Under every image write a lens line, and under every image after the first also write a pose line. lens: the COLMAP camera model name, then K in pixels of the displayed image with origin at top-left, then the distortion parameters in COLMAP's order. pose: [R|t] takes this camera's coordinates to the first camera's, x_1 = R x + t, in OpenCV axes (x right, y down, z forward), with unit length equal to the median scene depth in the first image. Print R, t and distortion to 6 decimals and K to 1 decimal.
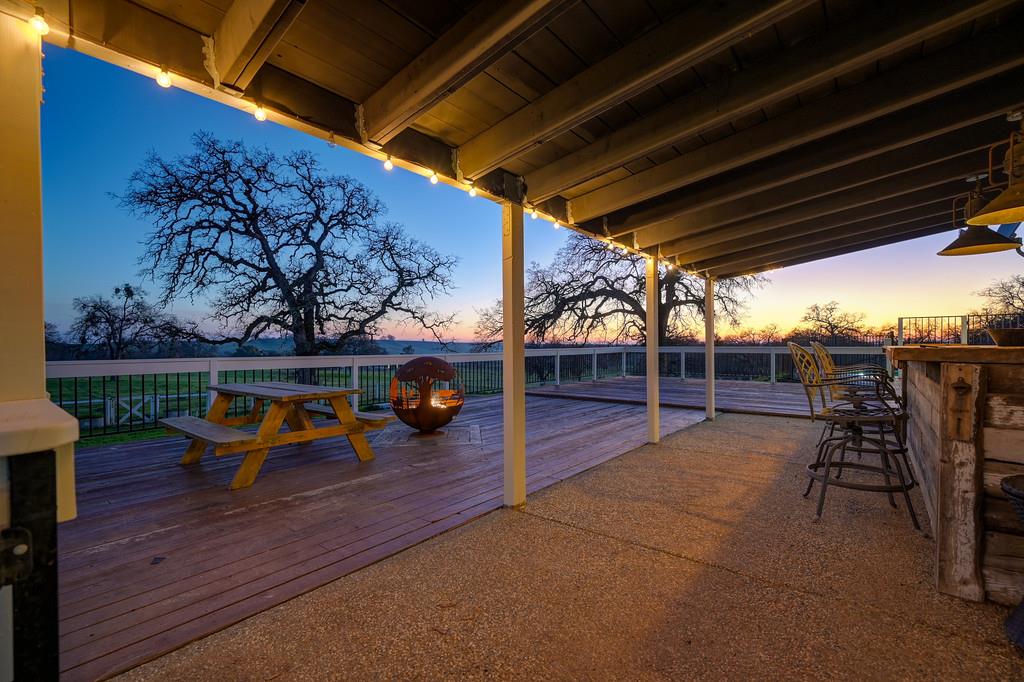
lens RADIAL K [[446.1, 0, 515.0], [0, 446.1, 345.8], [0, 0, 1]] dist [-0.001814, -0.000359]
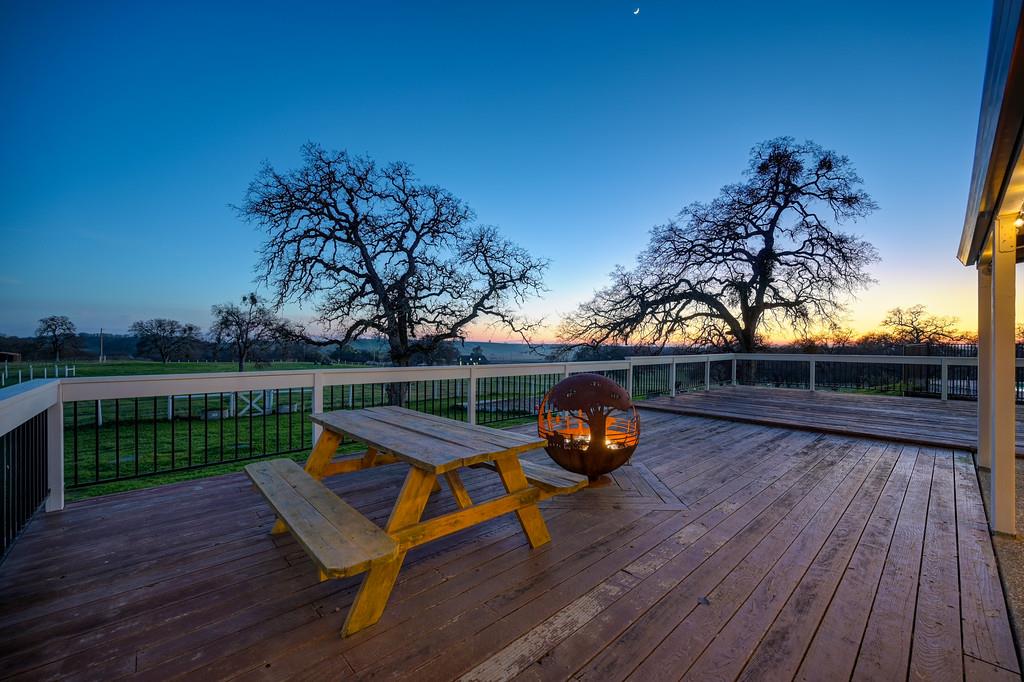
lens RADIAL K [[402.2, 0, 514.0], [0, 402.2, 345.7], [0, 0, 1]] dist [-0.001735, 0.000385]
pose [[0.989968, 0.009140, -0.140995, -0.070415], [-0.009534, 0.999952, -0.002118, -0.006098], [0.140969, 0.003441, 0.990008, 0.103539]]
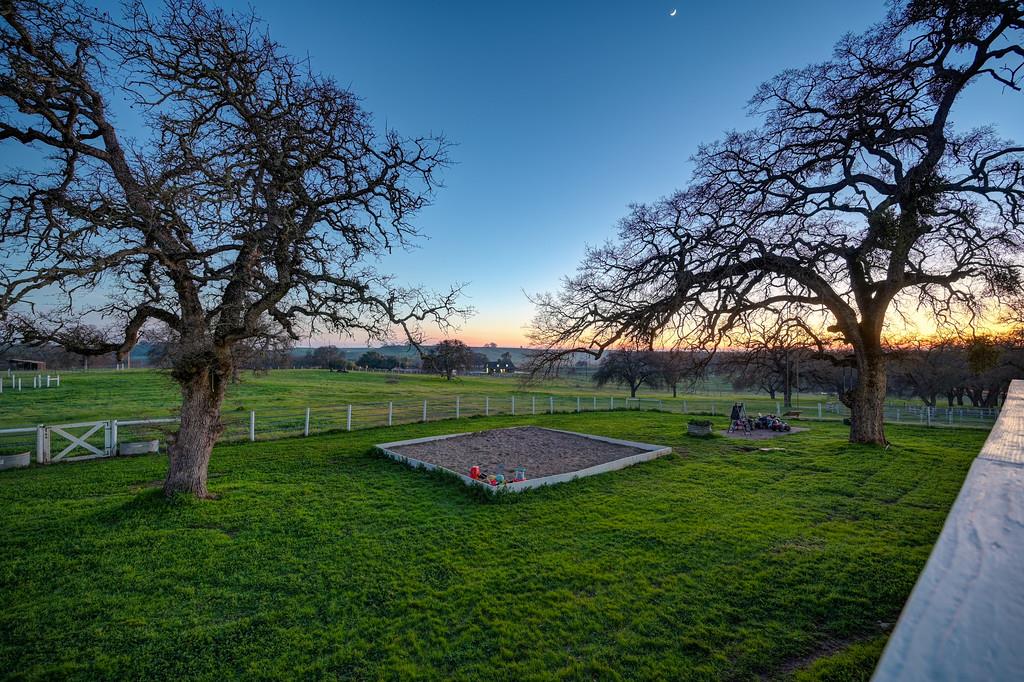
lens RADIAL K [[402.2, 0, 512.4], [0, 402.2, 347.0], [0, 0, 1]] dist [-0.001735, 0.000385]
pose [[0.974506, 0.001096, -0.224357, 0.010170], [-0.003919, 0.999919, -0.012137, -0.010222], [0.224325, 0.012707, 0.974432, 0.593930]]
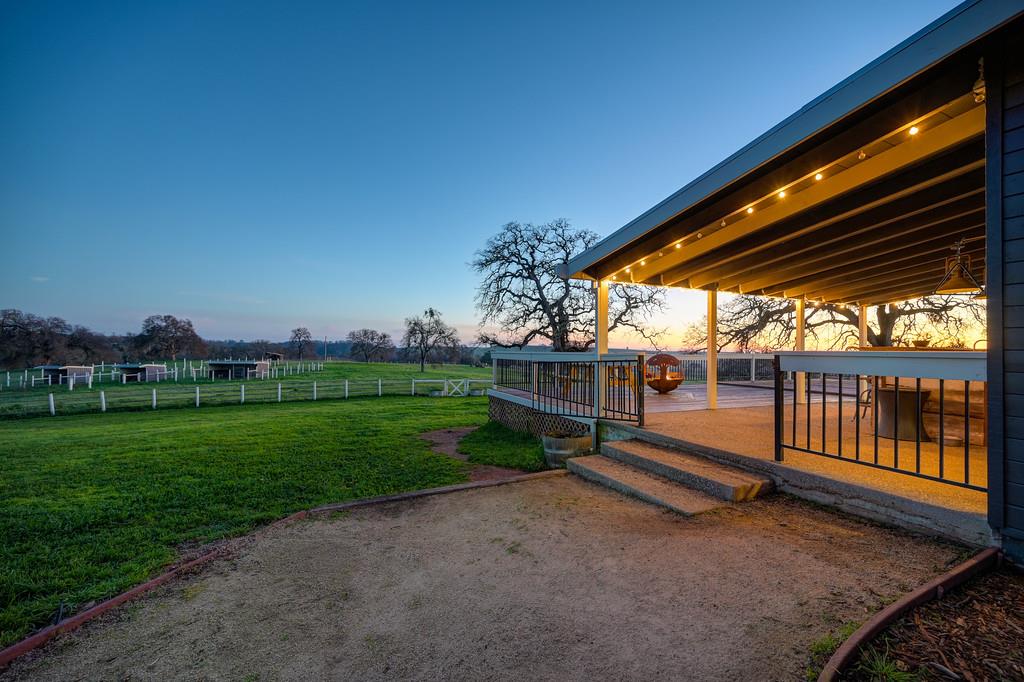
lens RADIAL K [[402.2, 0, 513.1], [0, 402.2, 348.3], [0, 0, 1]] dist [-0.001735, 0.000385]
pose [[0.887405, 0.012887, -0.460811, 0.008000], [-0.018227, 0.999808, -0.007141, 0.007662], [0.460631, 0.014736, 0.887470, -0.257845]]
